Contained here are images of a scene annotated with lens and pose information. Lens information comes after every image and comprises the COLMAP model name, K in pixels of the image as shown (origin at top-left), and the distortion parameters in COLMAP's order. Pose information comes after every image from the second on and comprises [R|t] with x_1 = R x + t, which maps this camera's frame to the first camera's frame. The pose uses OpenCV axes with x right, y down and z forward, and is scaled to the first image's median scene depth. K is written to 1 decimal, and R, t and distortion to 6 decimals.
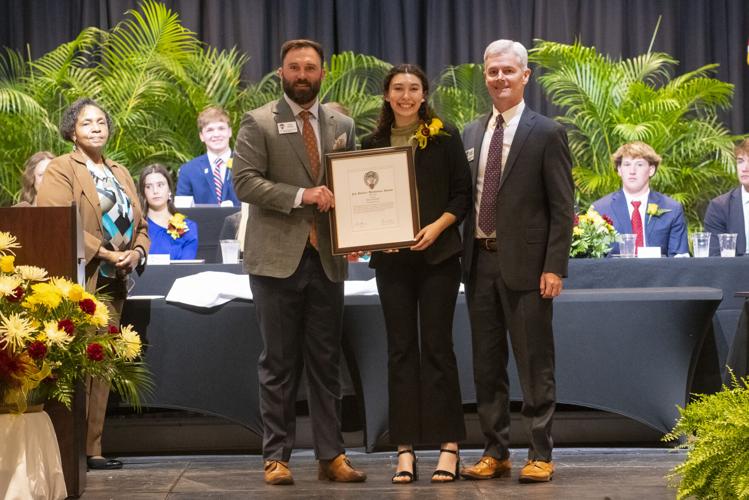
lens RADIAL K [[3264.3, 0, 374.5], [0, 3264.3, 250.0], [0, 0, 1]] dist [0.667086, 0.340475]
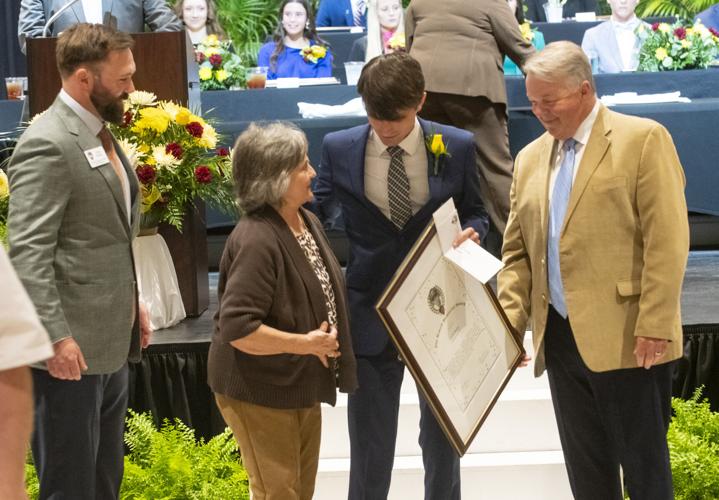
lens RADIAL K [[2542.4, 0, 359.5], [0, 2542.4, 250.0], [0, 0, 1]] dist [-0.120063, 0.971984]
pose [[0.997355, -0.025373, -0.068112, 0.011846], [0.029855, 0.997398, 0.065613, 0.003609], [0.066270, -0.067473, 0.995518, 0.183554]]
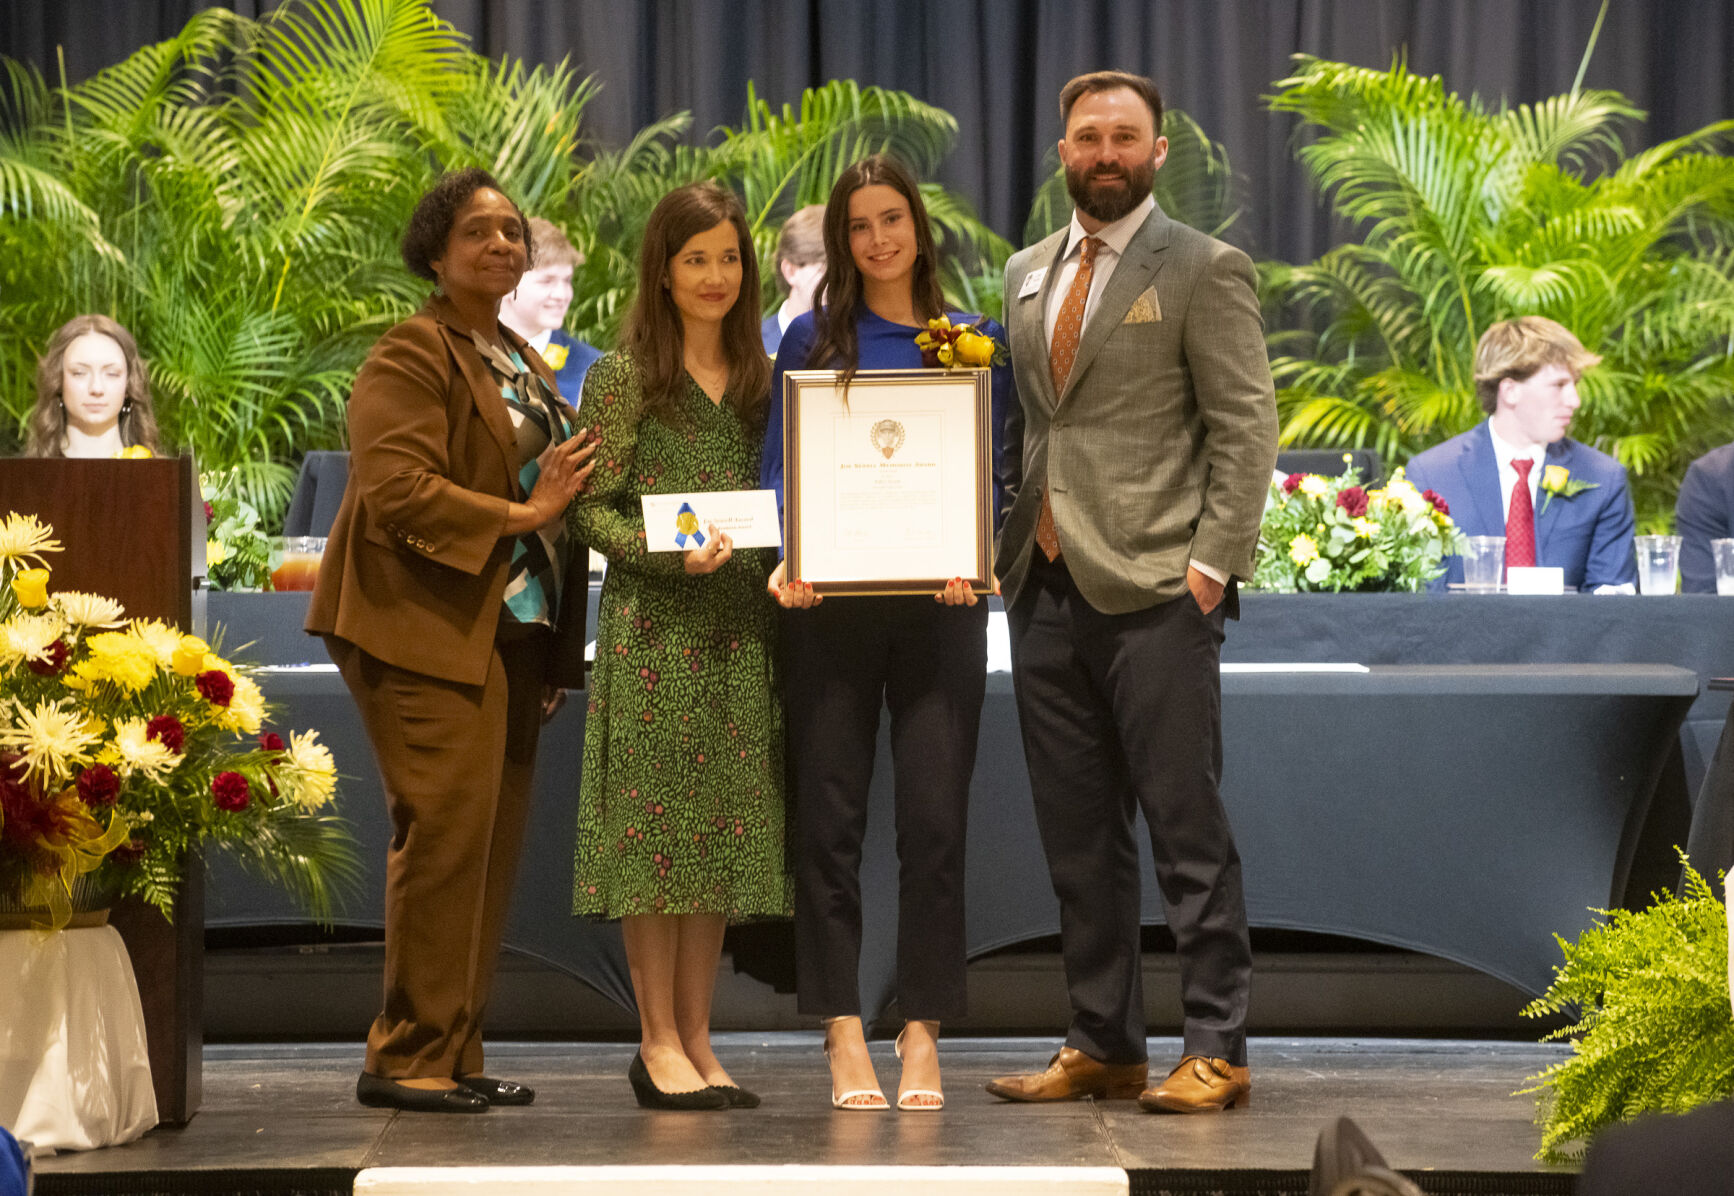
lens RADIAL K [[9296.0, 0, 899.2], [0, 9296.0, 548.6], [0, 0, 1]] dist [1.782531, 3.480794]
pose [[0.999853, 0.015150, -0.008040, 0.011521], [-0.015145, 0.999885, 0.000659, -0.002968], [0.008049, -0.000537, 0.999967, -0.209644]]
